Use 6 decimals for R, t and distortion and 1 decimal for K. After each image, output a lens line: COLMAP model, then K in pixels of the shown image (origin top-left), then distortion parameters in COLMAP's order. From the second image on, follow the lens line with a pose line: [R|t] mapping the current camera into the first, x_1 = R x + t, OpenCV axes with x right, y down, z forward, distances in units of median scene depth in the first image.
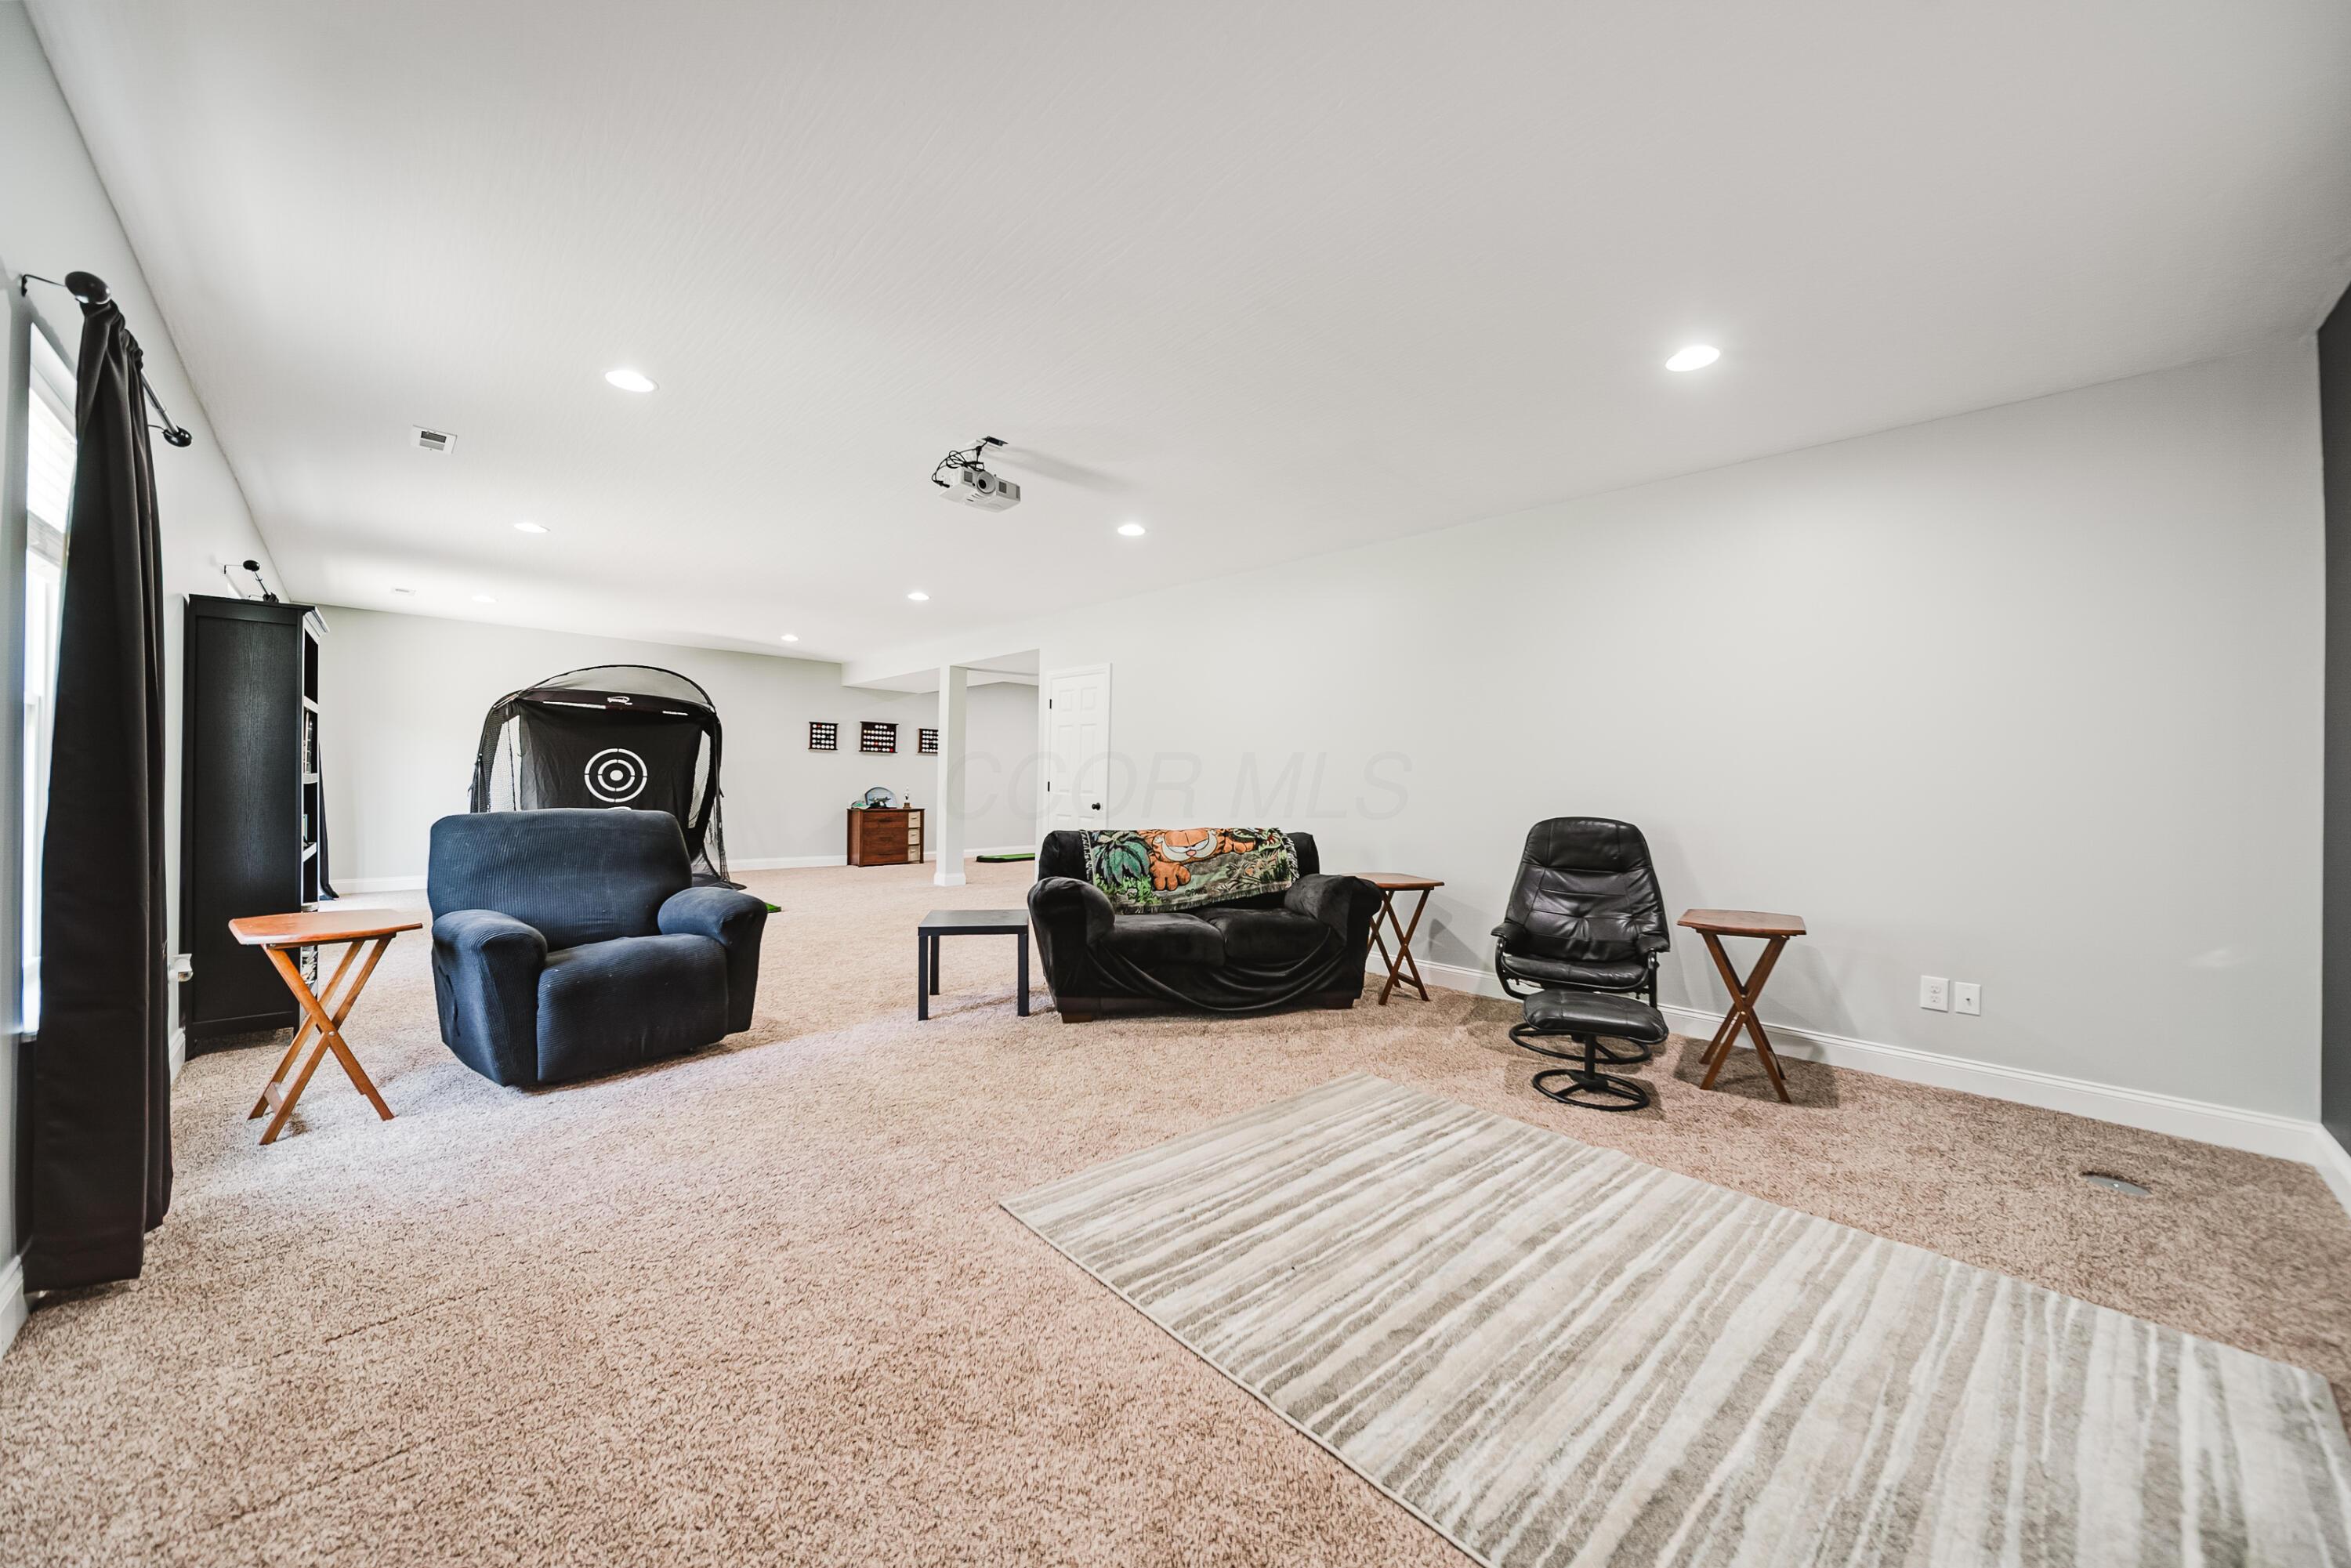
lens RADIAL K [[835.4, 0, 1183.8], [0, 835.4, 782.0], [0, 0, 1]] dist [-0.006478, -0.000385]
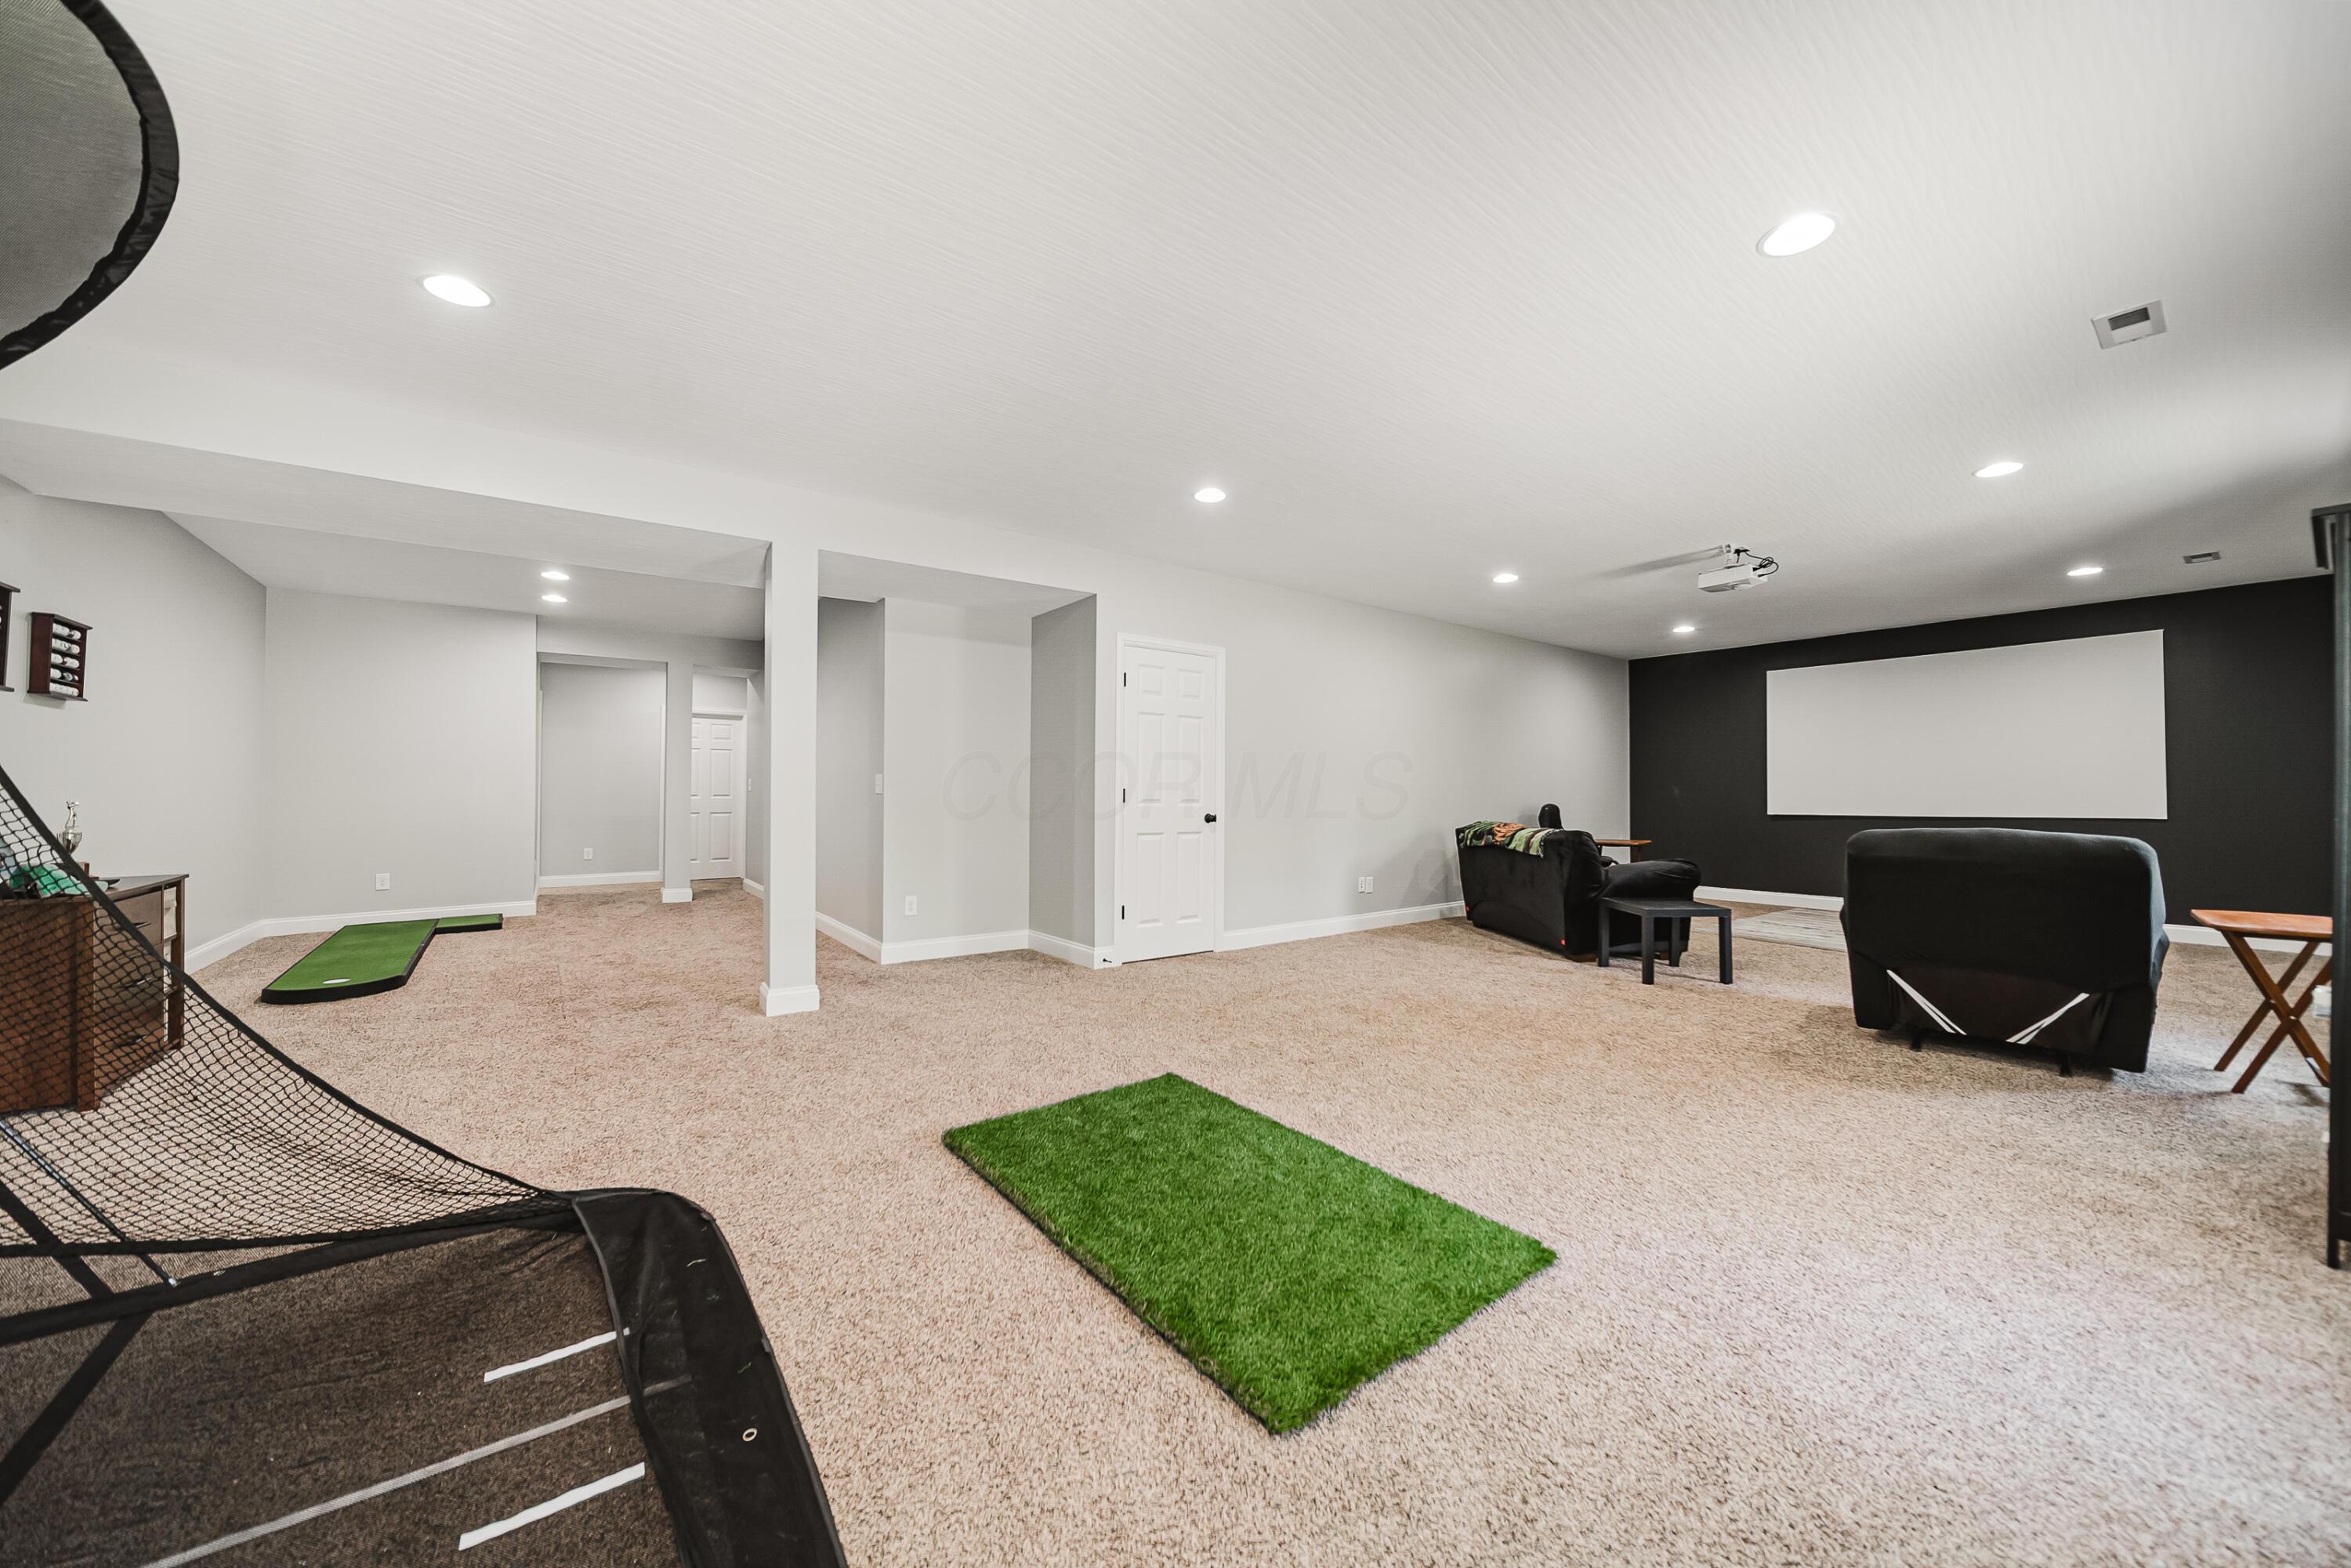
lens RADIAL K [[835.4, 0, 1183.8], [0, 835.4, 782.0], [0, 0, 1]] dist [-0.006478, -0.000385]
pose [[0.103773, 0.015847, 0.994475, -1.455811], [-0.006847, 0.999861, -0.015219, -0.006875], [-0.994577, -0.005230, 0.103867, 1.426300]]
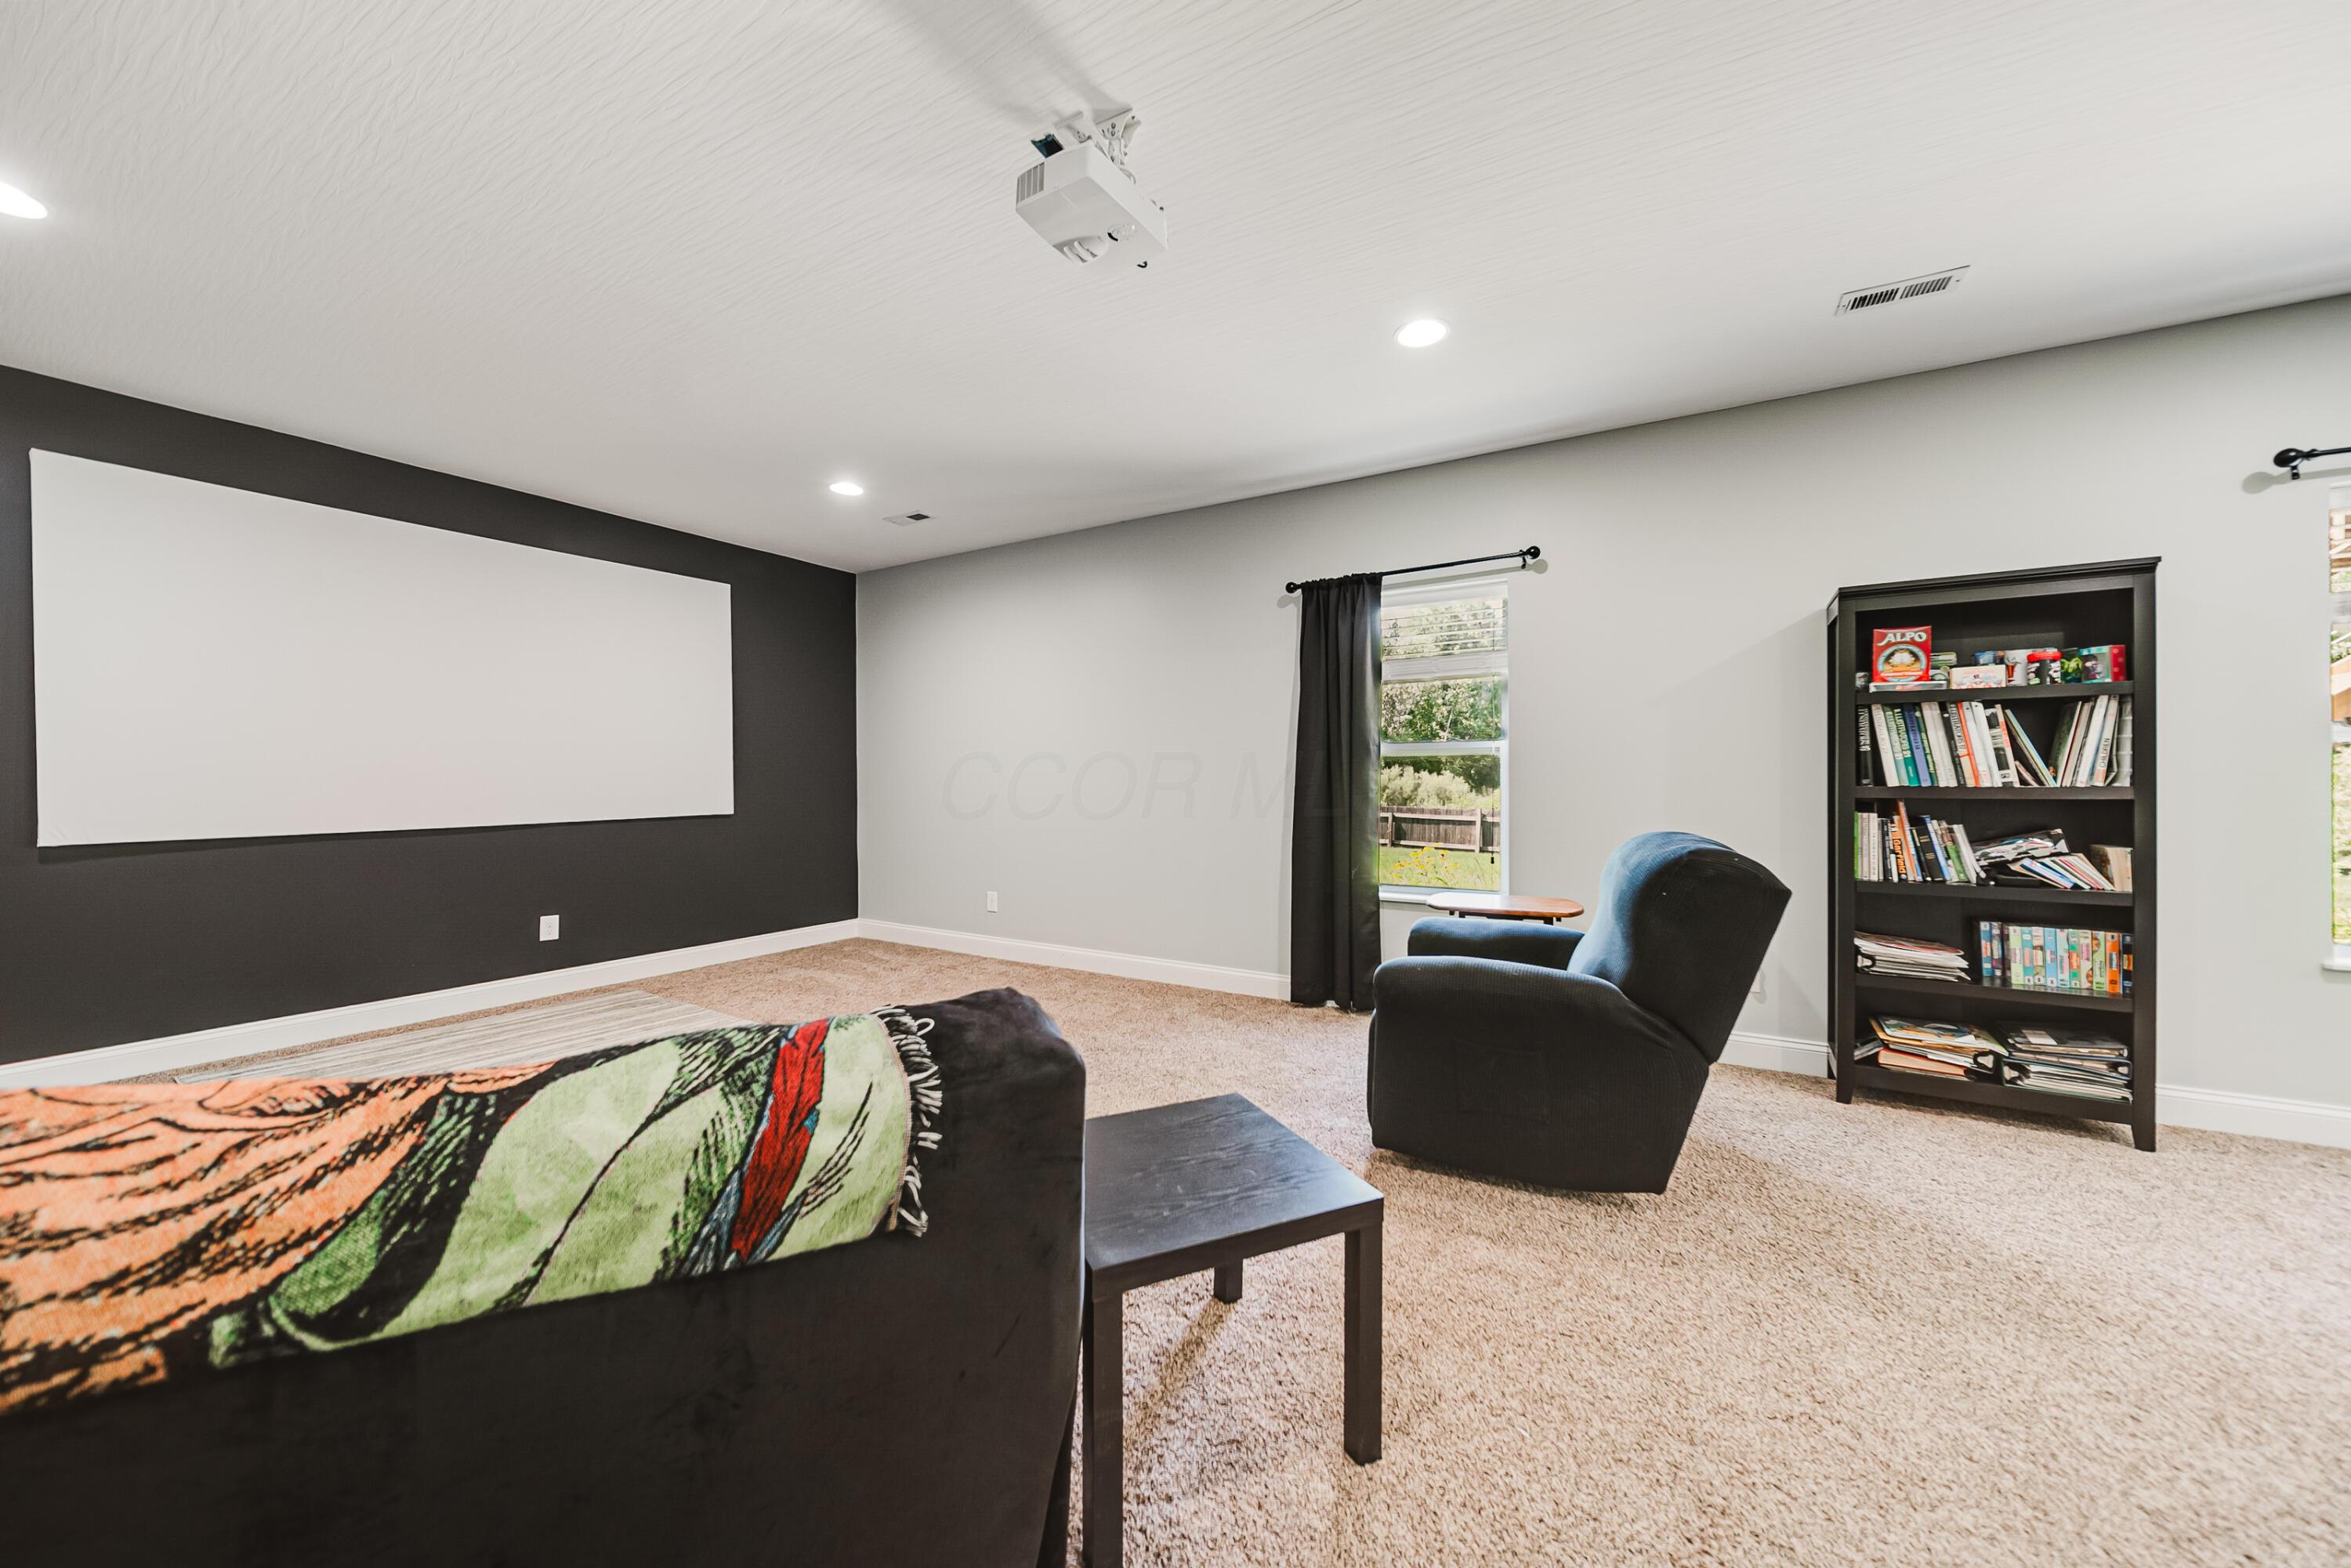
lens RADIAL K [[833.5, 0, 1184.5], [0, 833.5, 781.0], [0, 0, 1]] dist [-0.006214, -0.000462]
pose [[-0.959367, 0.005649, -0.282104, -0.160518], [0.006696, 0.999974, -0.002748, -0.015679], [0.282082, -0.004525, -0.959380, 1.217627]]
